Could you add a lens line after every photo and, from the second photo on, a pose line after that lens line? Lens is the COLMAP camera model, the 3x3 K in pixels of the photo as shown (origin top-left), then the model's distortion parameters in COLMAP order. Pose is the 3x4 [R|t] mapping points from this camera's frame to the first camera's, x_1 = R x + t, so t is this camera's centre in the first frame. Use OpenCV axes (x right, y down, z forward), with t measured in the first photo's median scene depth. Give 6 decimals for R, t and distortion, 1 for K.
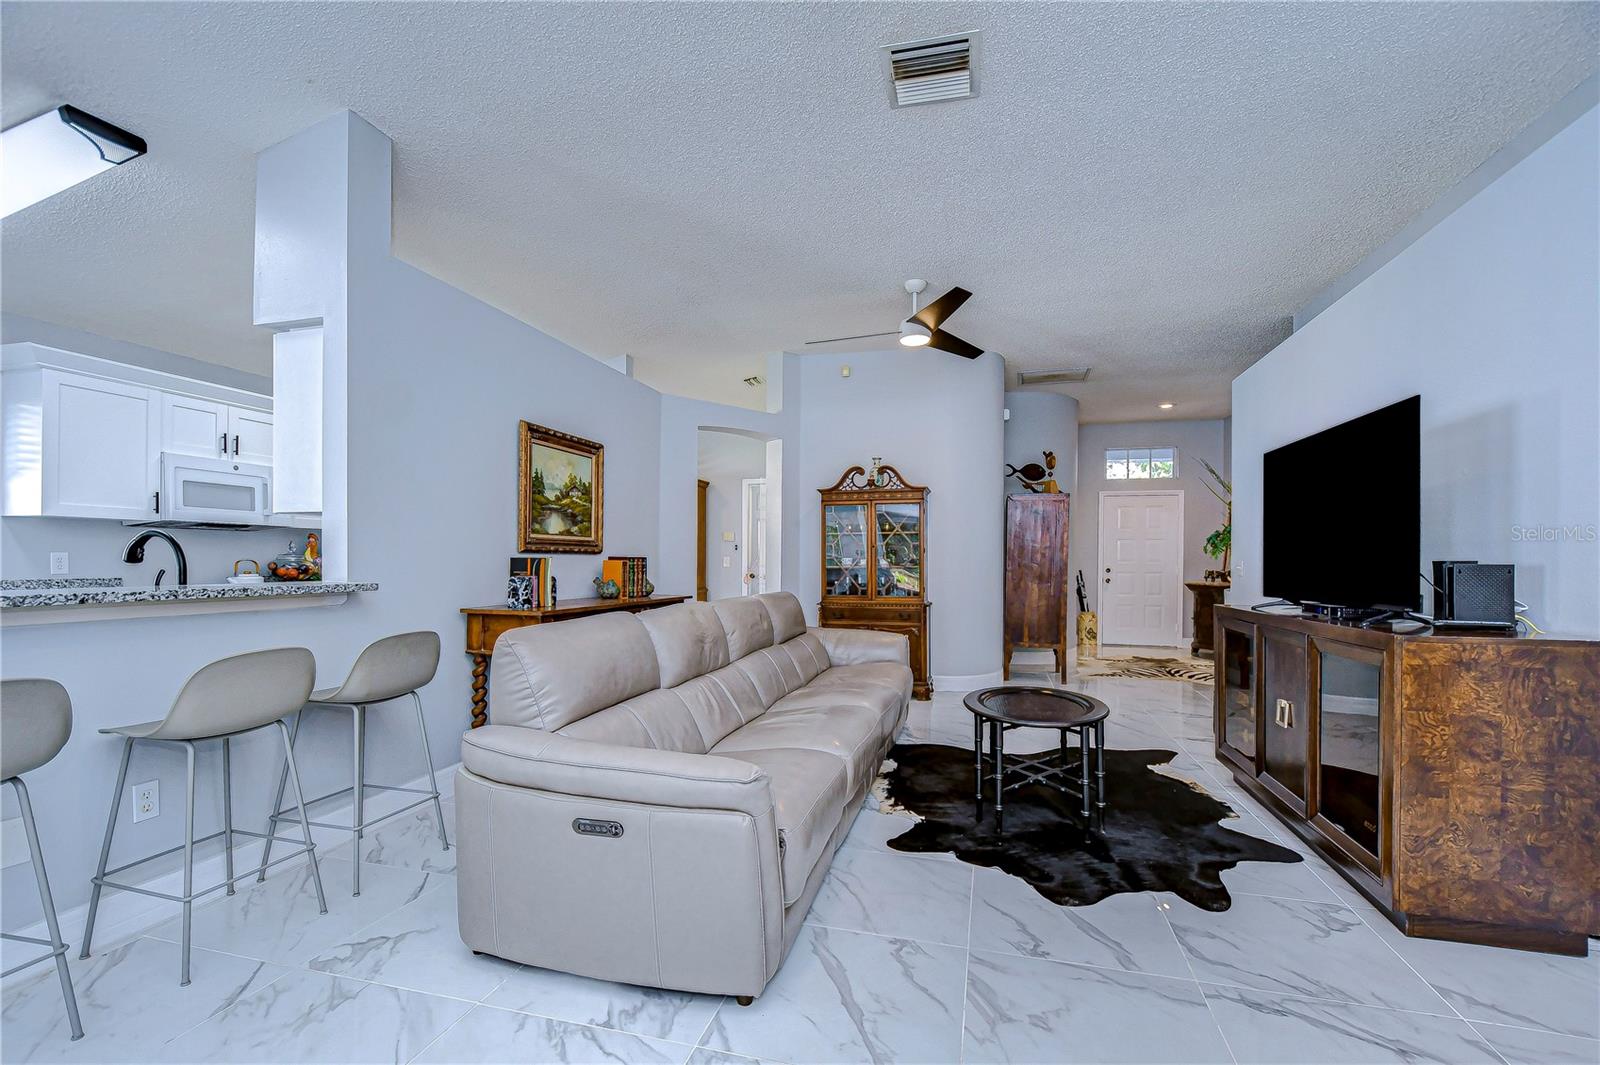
lens RADIAL K [[699.6, 0, 803.0], [0, 699.6, 563.5], [0, 0, 1]] dist [0.001794, -0.000413]
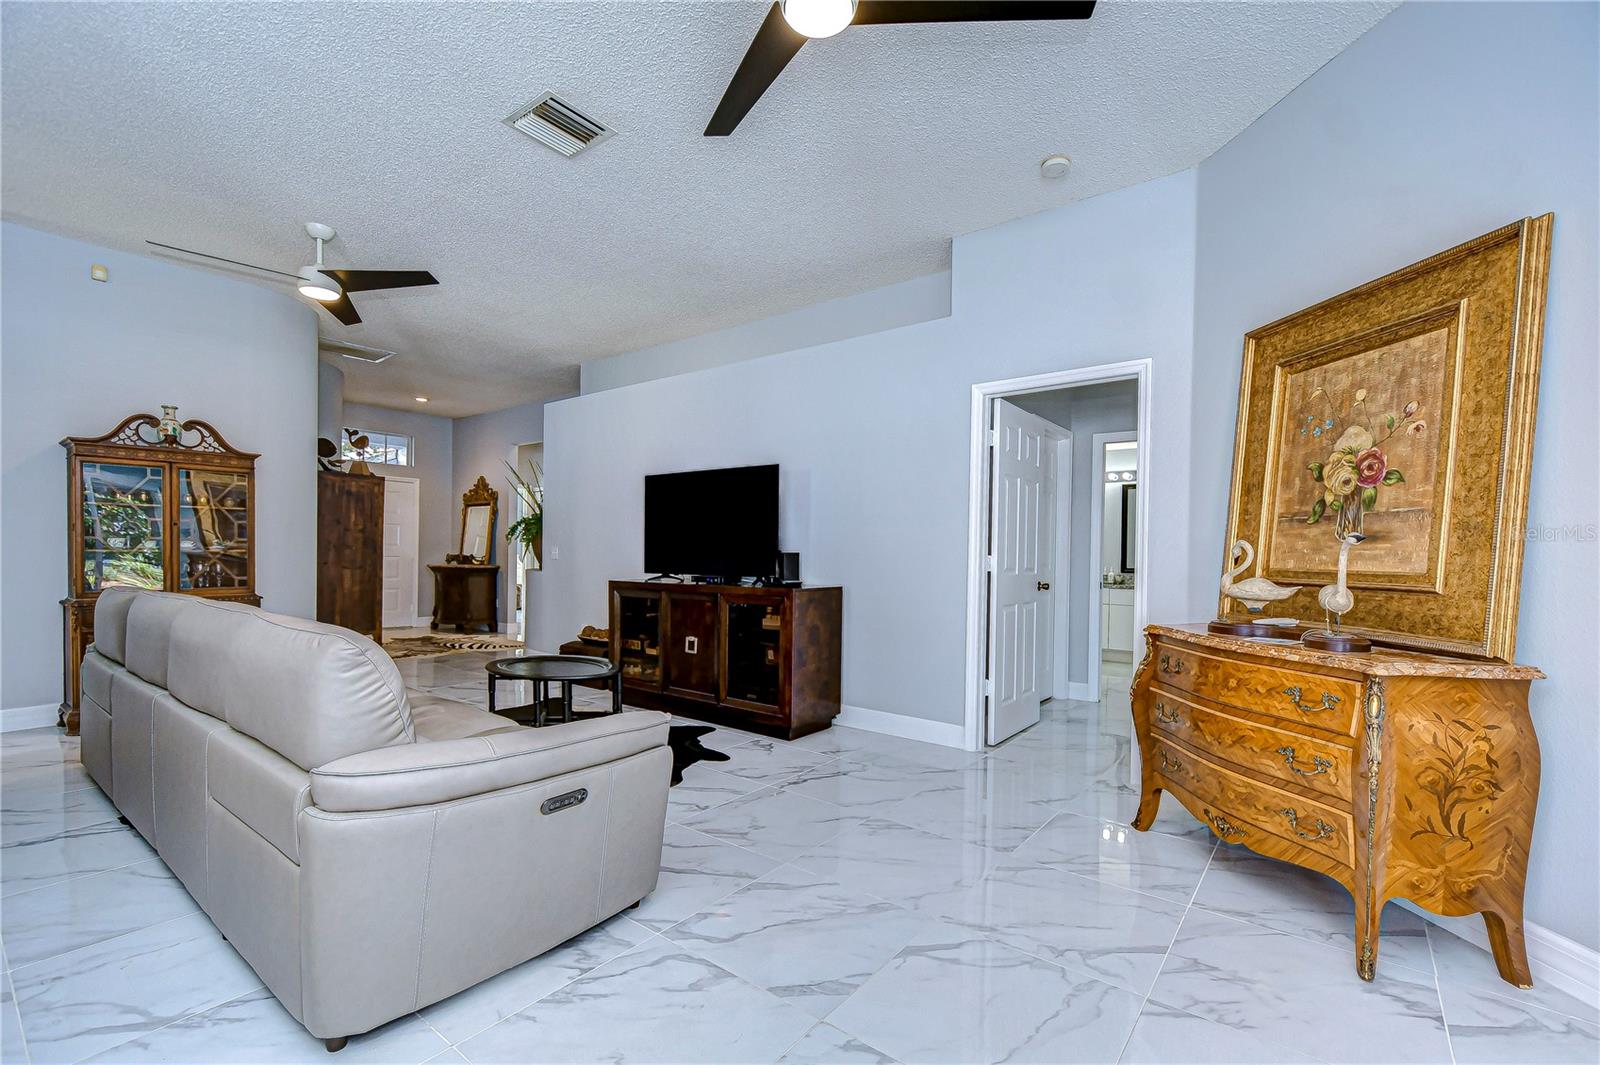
lens RADIAL K [[699.6, 0, 803.0], [0, 699.6, 563.5], [0, 0, 1]] dist [0.001794, -0.000413]
pose [[0.381917, -0.014518, 0.924083, -0.456420], [-0.008447, 0.999780, 0.019198, -0.002606], [-0.924158, -0.015138, 0.381710, 0.107223]]
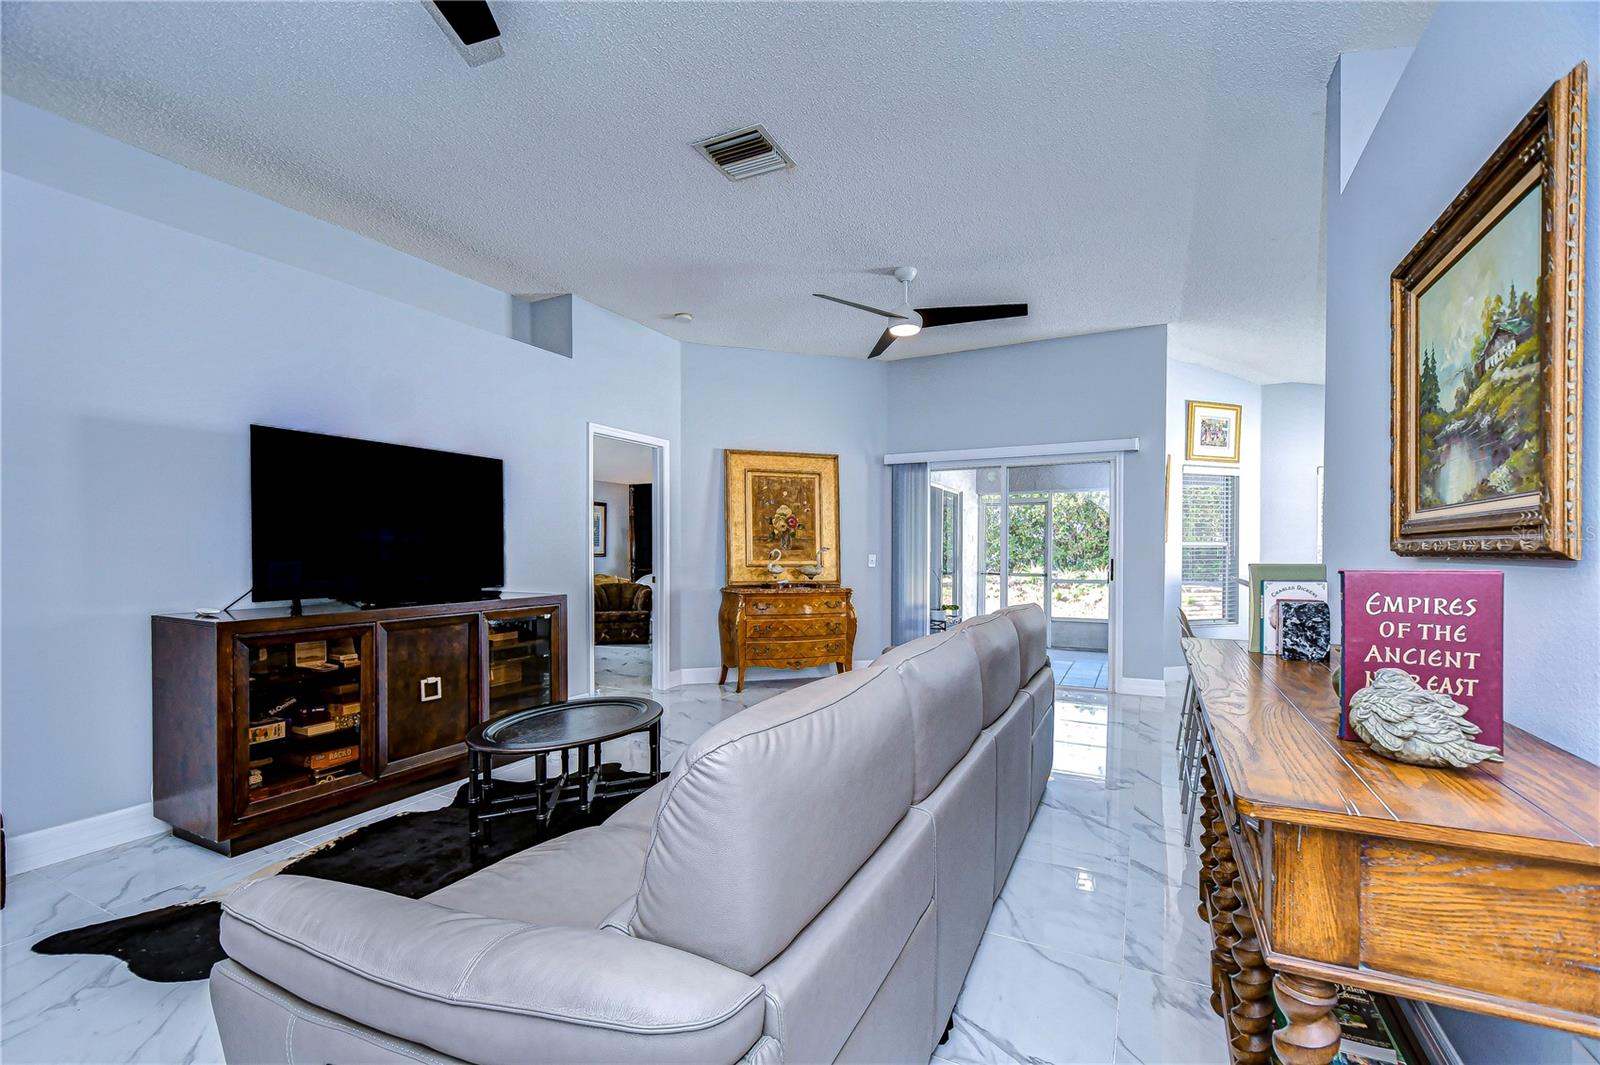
lens RADIAL K [[699.6, 0, 803.0], [0, 699.6, 563.5], [0, 0, 1]] dist [0.001794, -0.000413]
pose [[-0.980717, -0.012642, 0.195026, -0.094309], [-0.008540, 0.999725, 0.021857, -0.015672], [-0.195249, 0.019770, -0.980554, 1.338705]]
